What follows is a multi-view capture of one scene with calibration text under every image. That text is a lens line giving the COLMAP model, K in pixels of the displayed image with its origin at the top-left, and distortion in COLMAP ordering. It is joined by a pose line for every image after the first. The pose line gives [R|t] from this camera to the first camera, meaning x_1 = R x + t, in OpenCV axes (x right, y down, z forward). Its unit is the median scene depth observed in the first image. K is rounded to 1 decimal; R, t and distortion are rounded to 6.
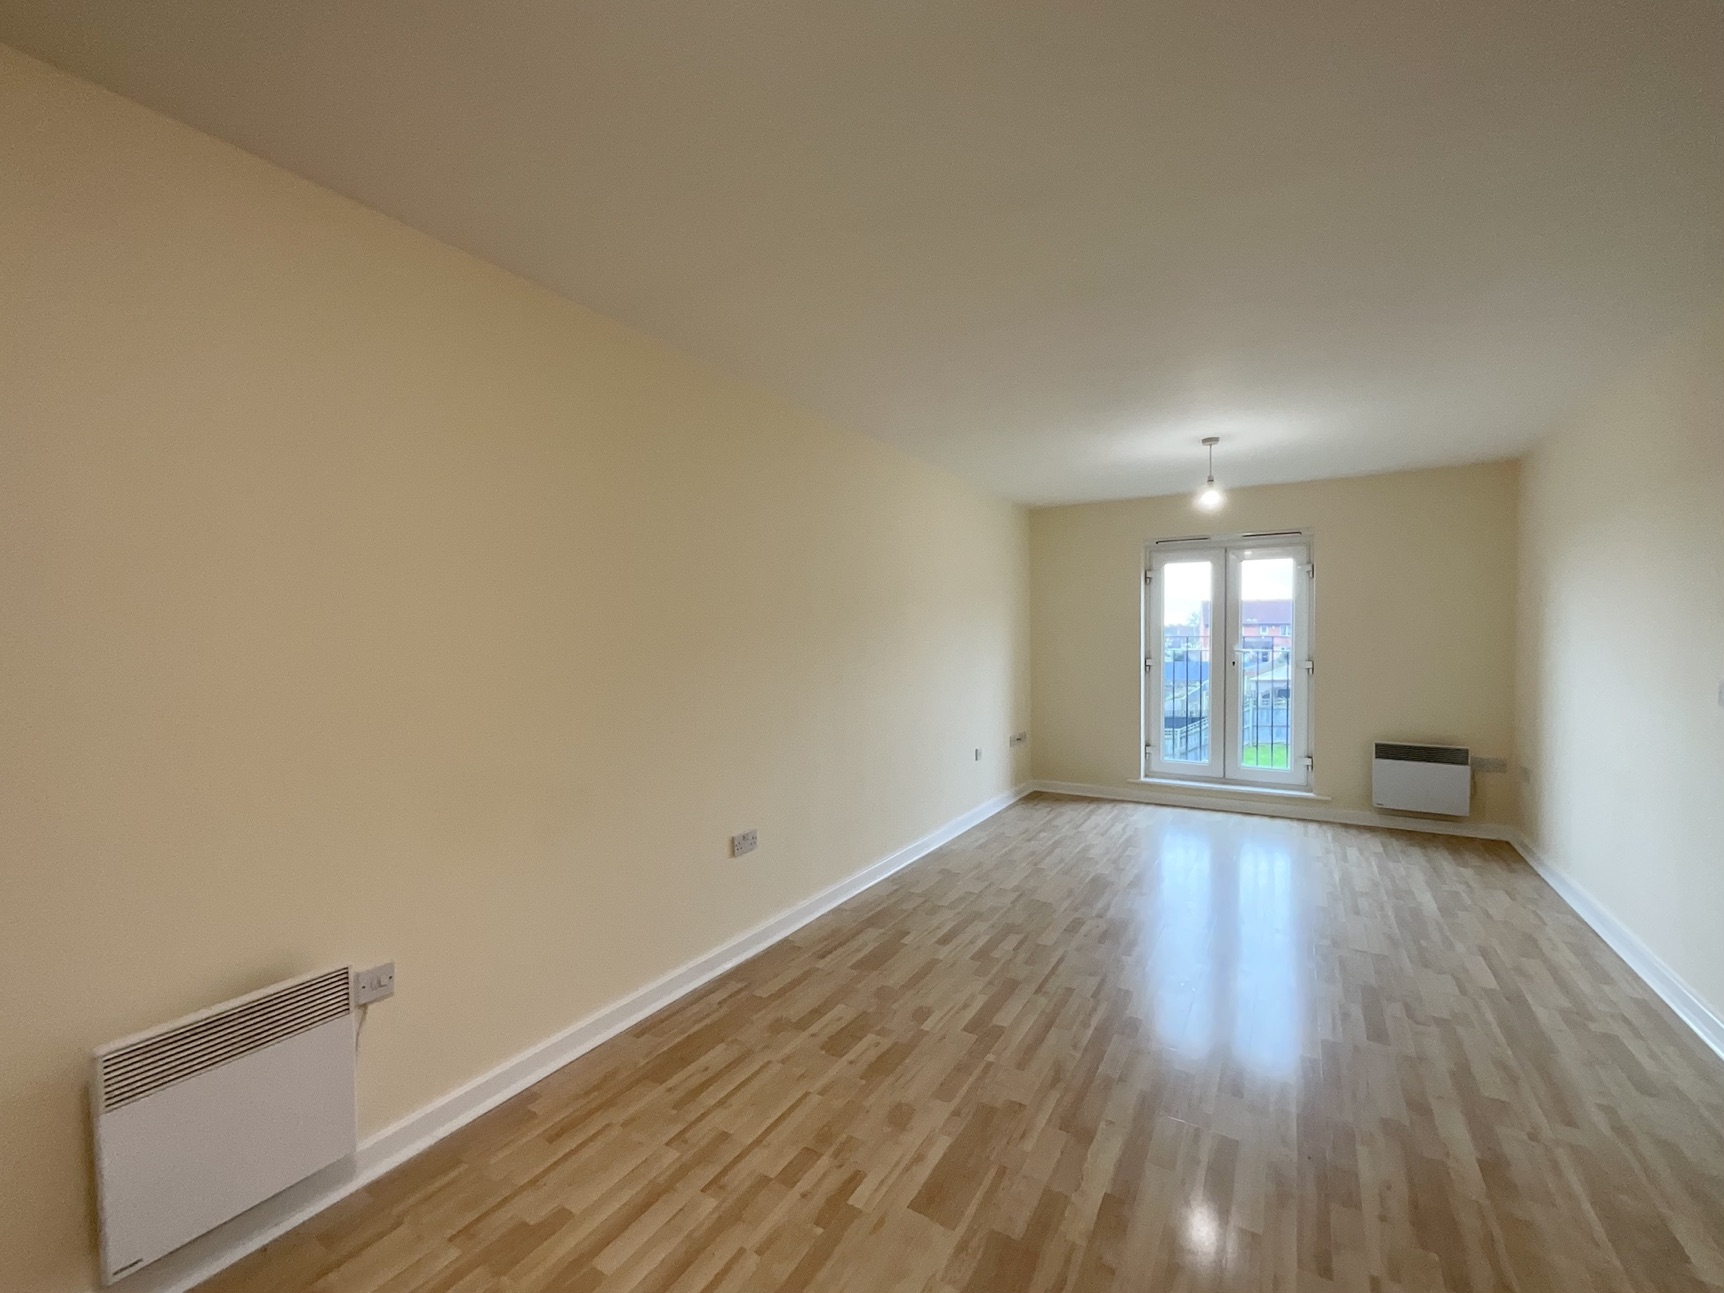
lens RADIAL K [[712.3, 0, 862.0], [0, 712.3, 646.5], [0, 0, 1]] dist [0.001529, -0.004737]
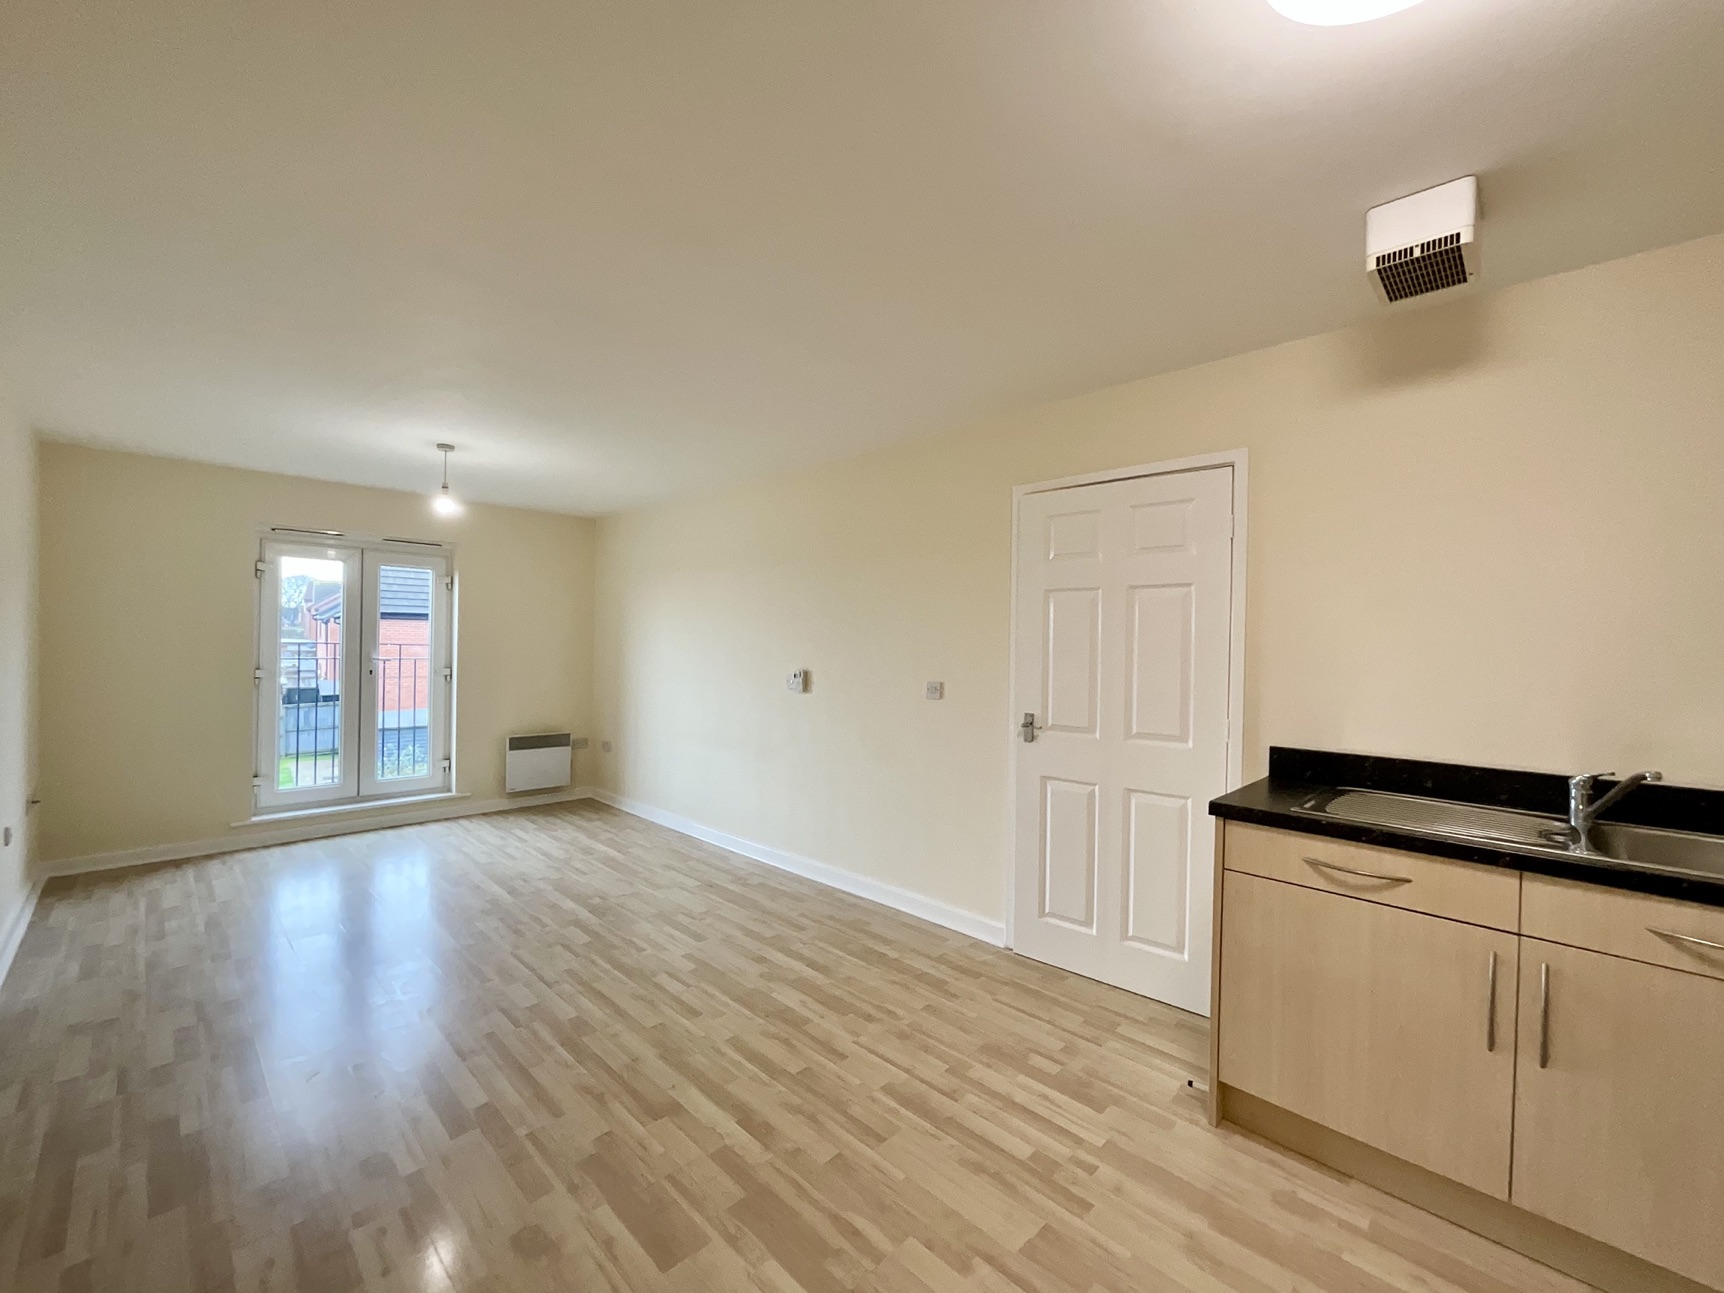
lens RADIAL K [[697.4, 0, 851.3], [0, 697.4, 649.6], [0, 0, 1]] dist [-0.001479, 0.002928]
pose [[0.230428, 0.005010, 0.973076, -0.389844], [-0.003815, 0.999984, -0.004245, -0.008609], [-0.973082, -0.002734, 0.230444, 0.283463]]
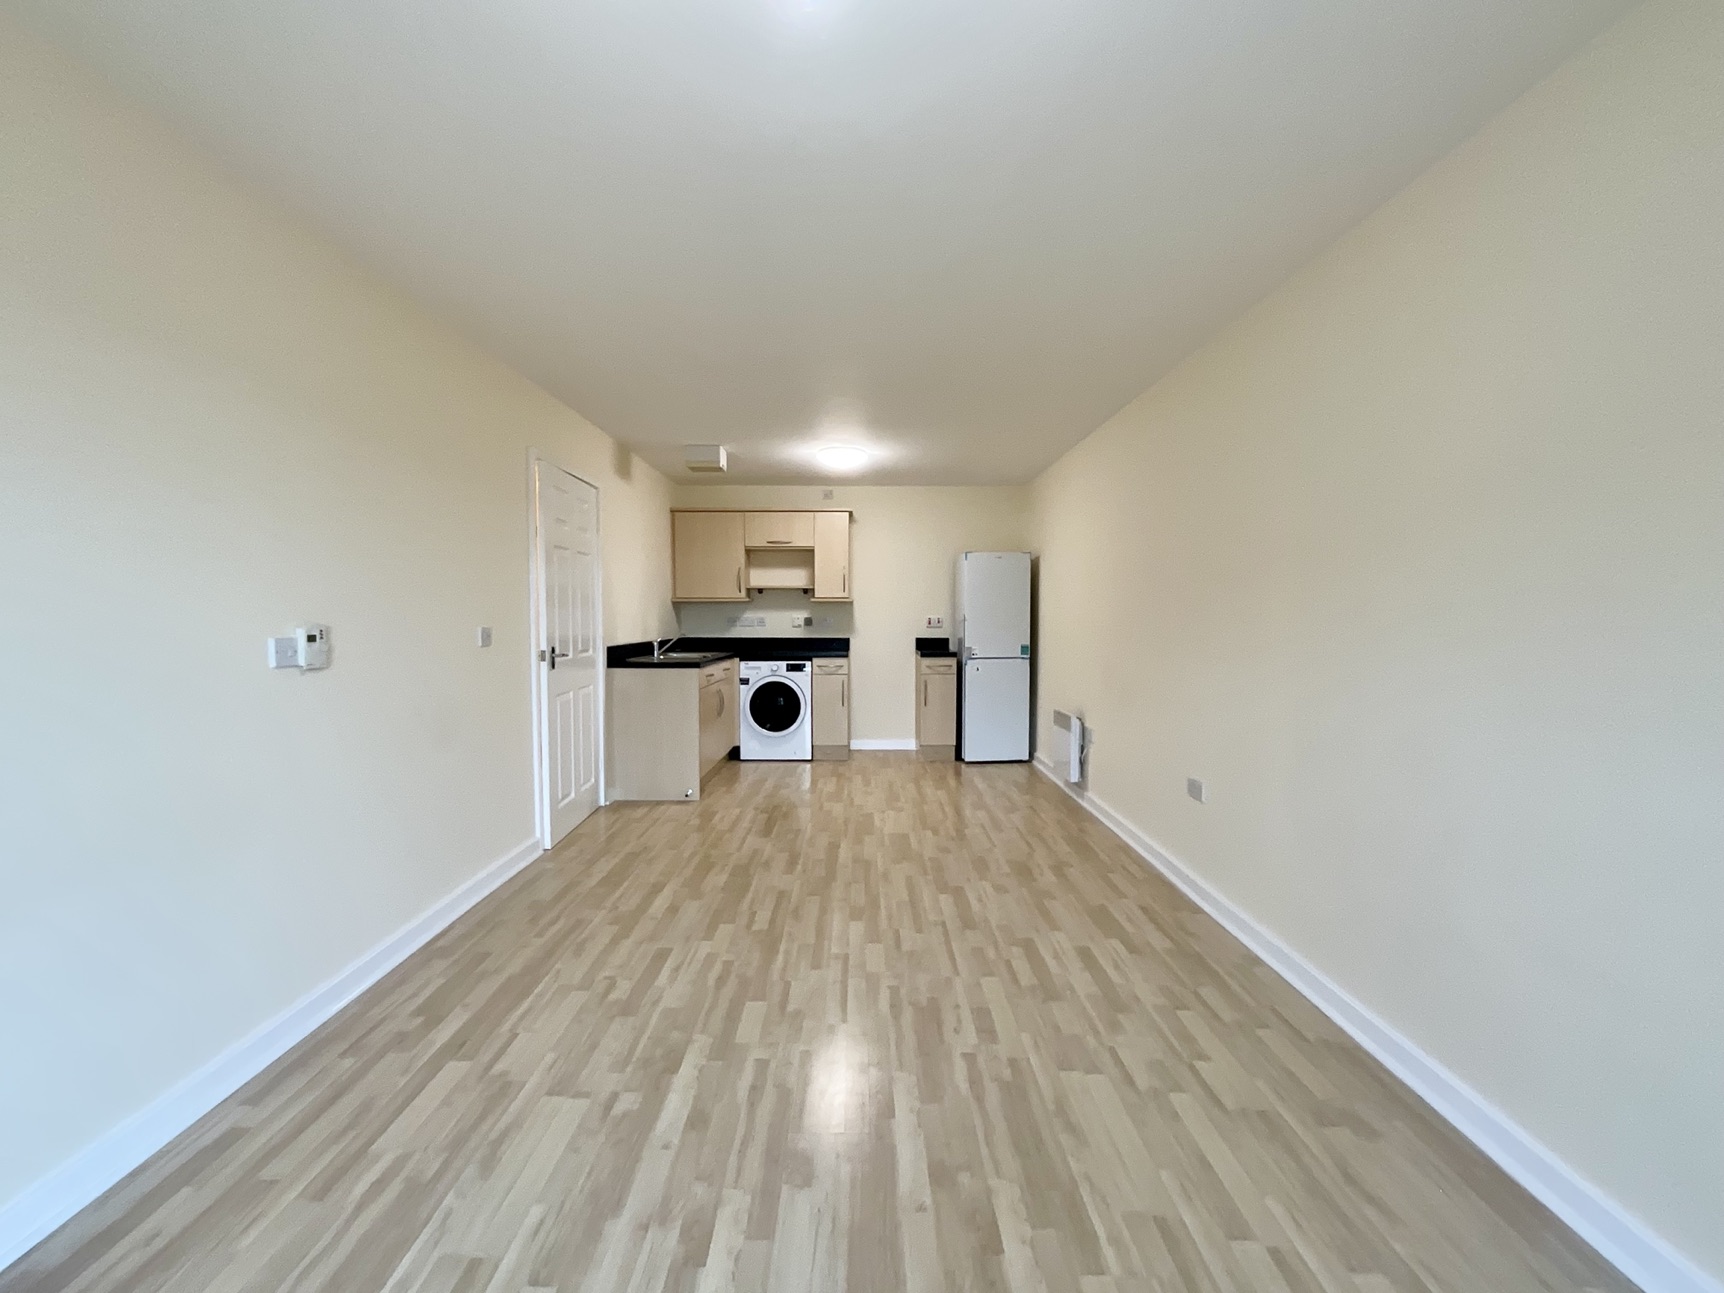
lens RADIAL K [[697.4, 0, 851.3], [0, 697.4, 649.6], [0, 0, 1]] dist [-0.001479, 0.002928]
pose [[-0.859110, 0.032515, -0.510758, 0.730319], [-0.000220, 0.997956, 0.063901, 0.003045], [0.511792, 0.055011, -0.857347, 1.484107]]
